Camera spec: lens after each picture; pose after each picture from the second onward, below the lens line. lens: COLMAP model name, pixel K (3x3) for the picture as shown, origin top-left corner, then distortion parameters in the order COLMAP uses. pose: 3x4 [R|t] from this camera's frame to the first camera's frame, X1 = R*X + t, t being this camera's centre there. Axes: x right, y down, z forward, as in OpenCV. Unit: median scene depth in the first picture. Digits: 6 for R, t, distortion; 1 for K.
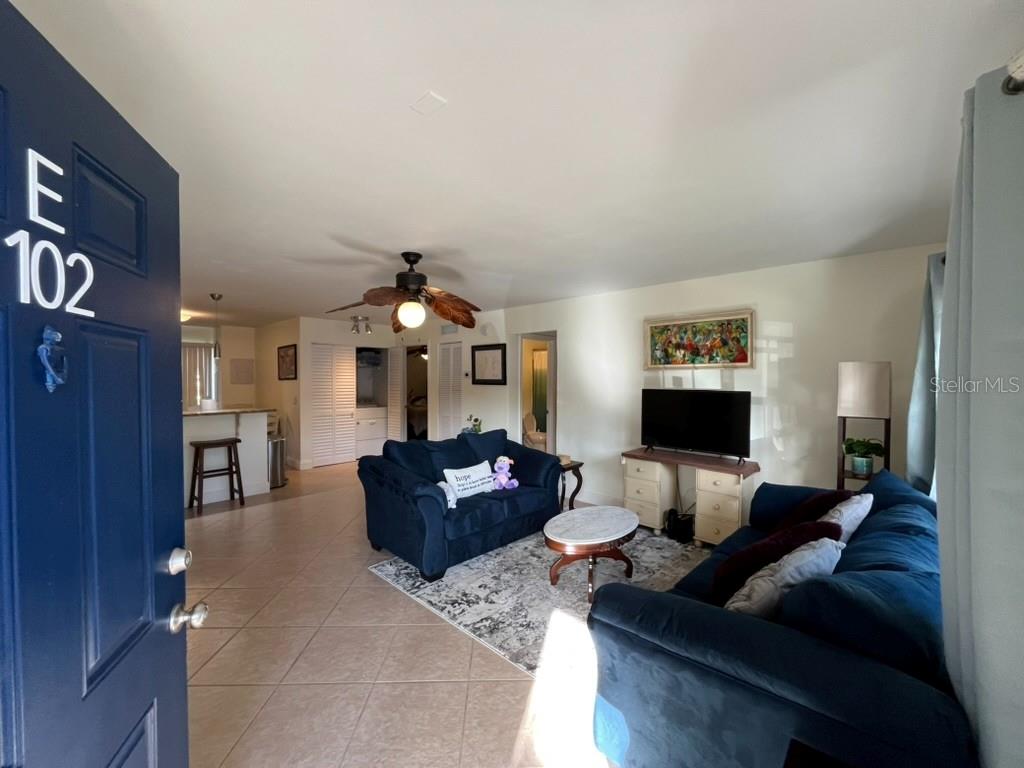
lens RADIAL K [[411.8, 0, 511.8], [0, 411.8, 386.1], [0, 0, 1]] dist [-0.006403, 0.000554]
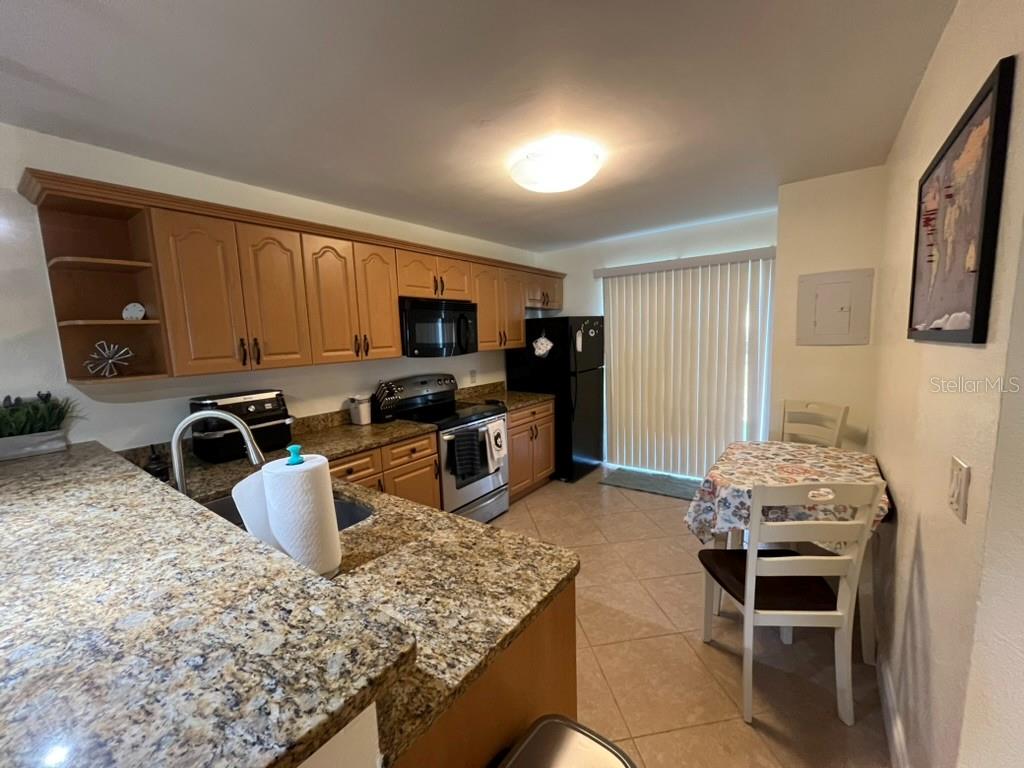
lens RADIAL K [[411.8, 0, 512.6], [0, 411.8, 388.6], [0, 0, 1]] dist [-0.006403, 0.000554]
pose [[0.121457, 0.123328, -0.984905, -0.436517], [0.017886, 0.991818, 0.126399, -0.021971], [0.992436, -0.032968, 0.118257, 0.886772]]
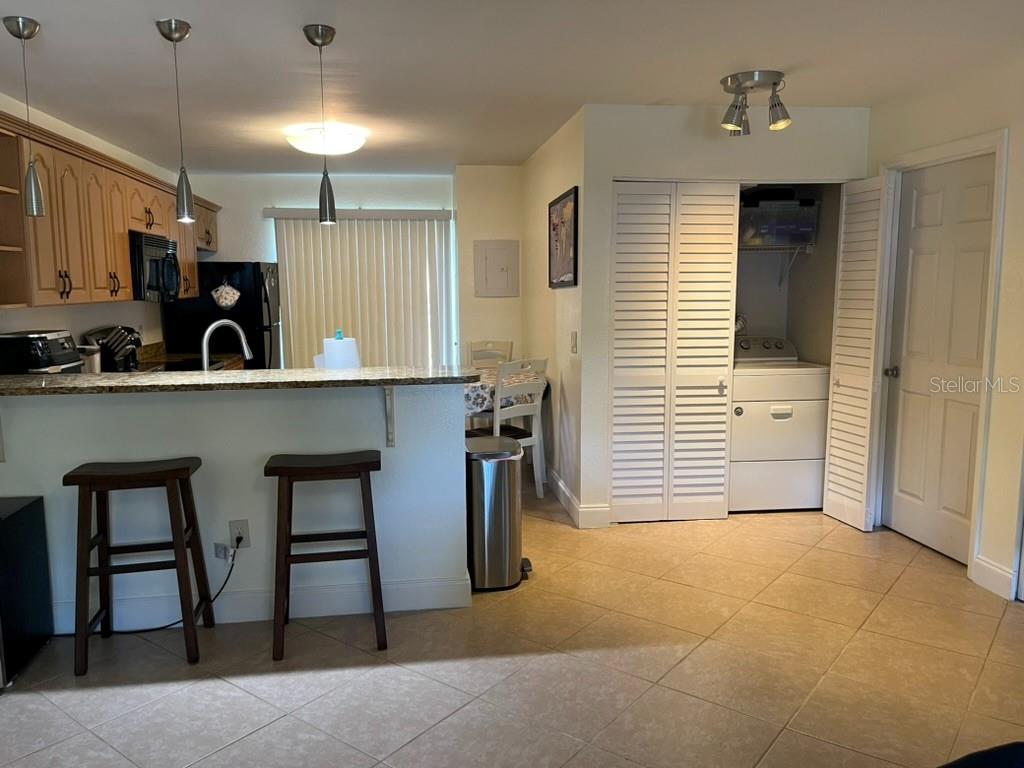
lens RADIAL K [[772.6, 0, 508.1], [0, 772.6, 388.6], [0, 0, 1]] dist [0.039920, -0.039988]
pose [[0.774462, 0.076608, -0.627965, -0.138171], [-0.004102, 0.993228, 0.116109, -0.004316], [0.632607, -0.087346, 0.769531, 0.448627]]
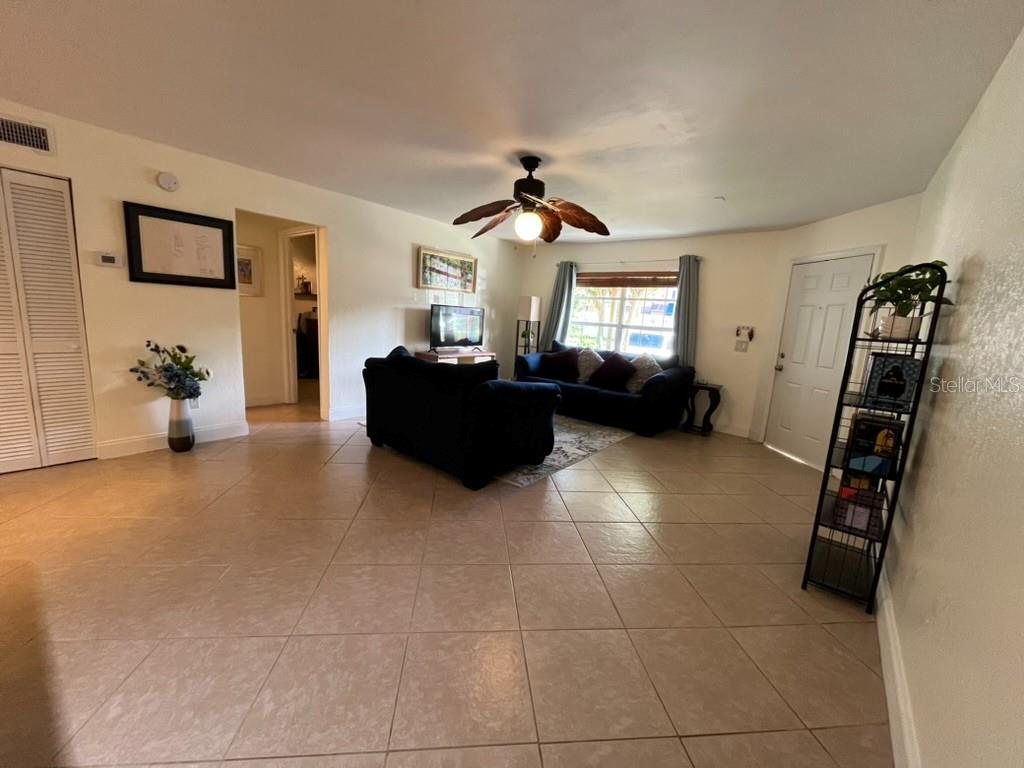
lens RADIAL K [[411.8, 0, 510.9], [0, 411.8, 386.8], [0, 0, 1]] dist [-0.006403, 0.000554]
pose [[-0.082178, -0.177731, 0.980642, -0.655501], [-0.038564, 0.983800, 0.175072, 0.017294], [-0.995871, -0.023430, -0.087701, 0.575991]]
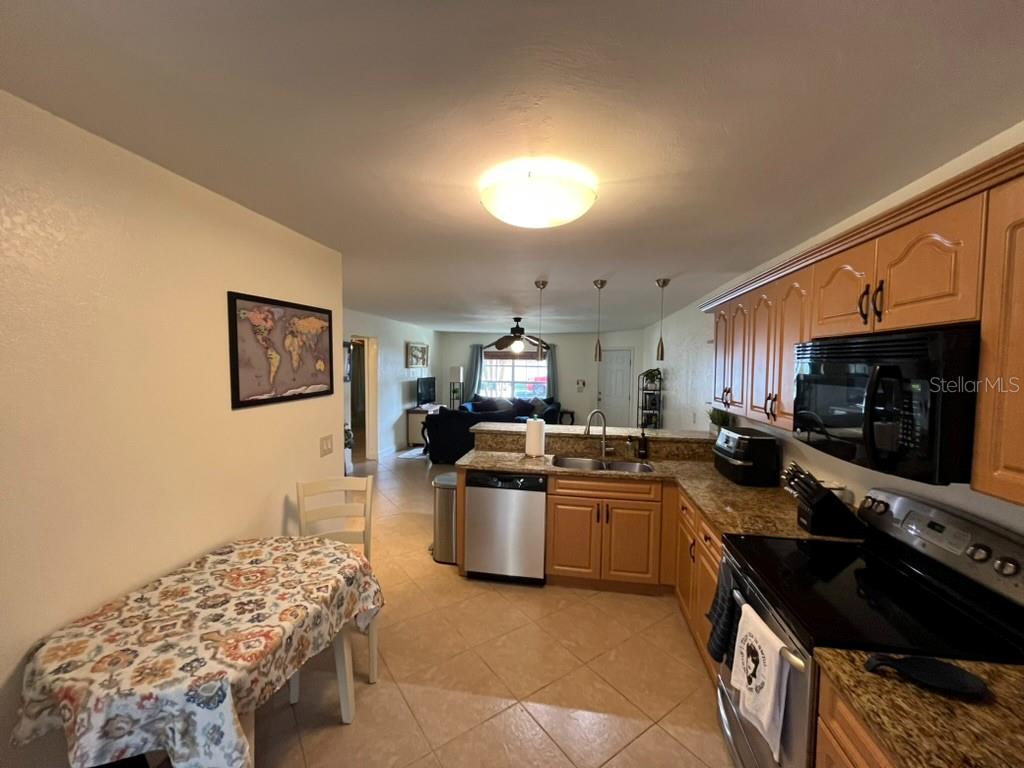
lens RADIAL K [[411.8, 0, 510.7], [0, 411.8, 382.8], [0, 0, 1]] dist [-0.006403, 0.000554]
pose [[-0.560136, -0.047343, 0.827046, -1.041752], [0.001926, 0.998288, 0.058450, -0.055558], [-0.828398, 0.034333, -0.559087, 1.152709]]
